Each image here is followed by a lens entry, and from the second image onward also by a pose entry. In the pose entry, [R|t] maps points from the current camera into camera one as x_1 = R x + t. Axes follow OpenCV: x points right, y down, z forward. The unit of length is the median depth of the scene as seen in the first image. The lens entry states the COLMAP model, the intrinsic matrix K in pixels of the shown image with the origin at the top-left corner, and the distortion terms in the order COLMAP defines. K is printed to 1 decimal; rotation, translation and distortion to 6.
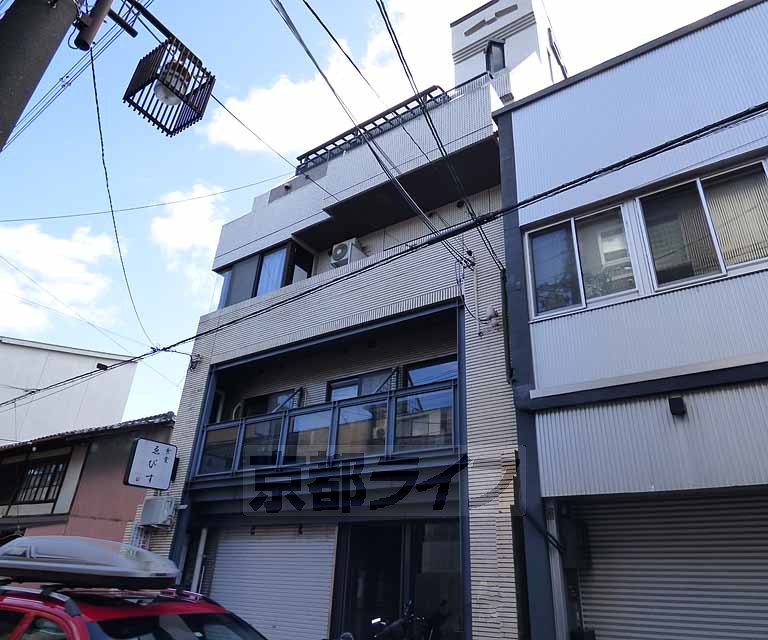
lens RADIAL K [[523.5, 0, 408.9], [0, 523.5, 320.4], [0, 0, 1]] dist [-0.002401, -0.000976]
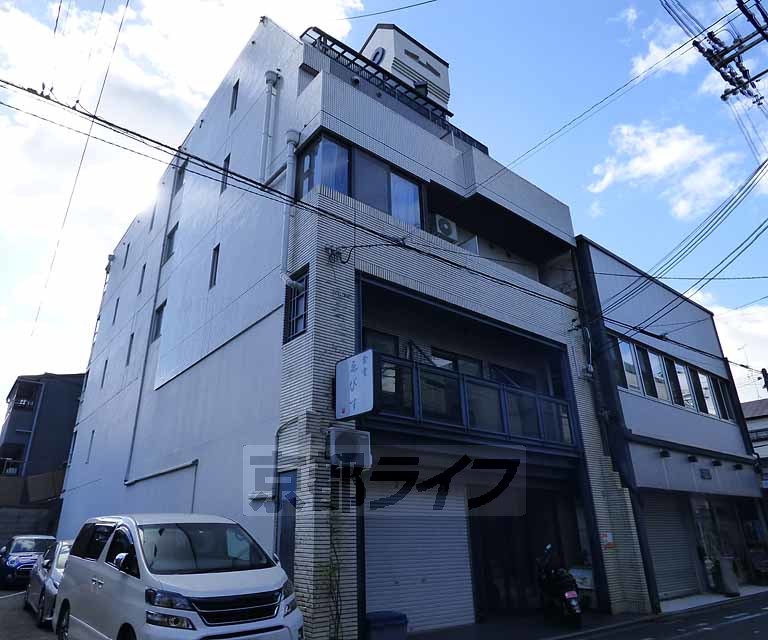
lens RADIAL K [[516.3, 0, 358.6], [0, 516.3, 318.3], [0, 0, 1]] dist [-0.006699, -0.003424]
pose [[0.338808, 0.334603, 0.879346, -1.037353], [-0.414626, 0.892074, -0.179692, 0.289154], [-0.844567, -0.303719, 0.440977, 0.644811]]
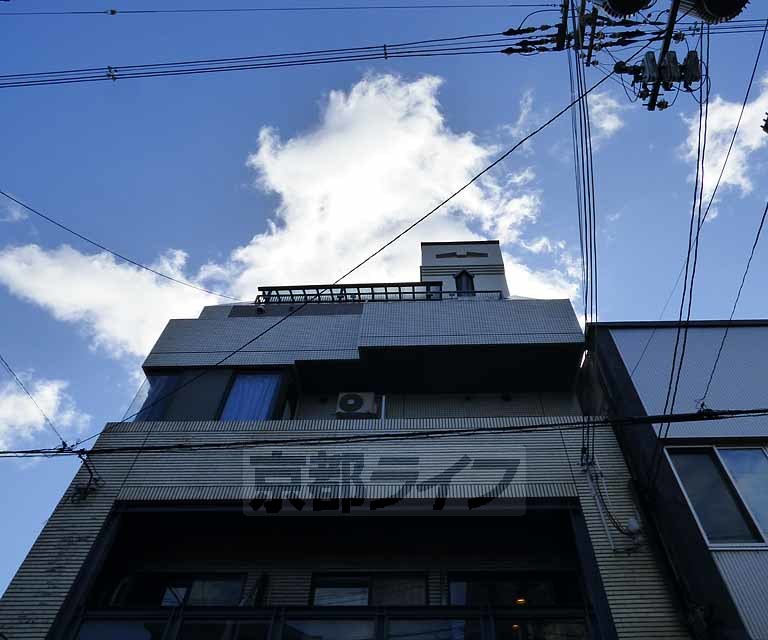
lens RADIAL K [[523.5, 0, 408.9], [0, 523.5, 320.4], [0, 0, 1]] dist [-0.002401, -0.000976]
pose [[0.857270, 0.391039, 0.334929, -0.377945], [-0.218884, 0.865599, -0.450365, 0.104568], [-0.466025, 0.312774, 0.827643, 0.253940]]
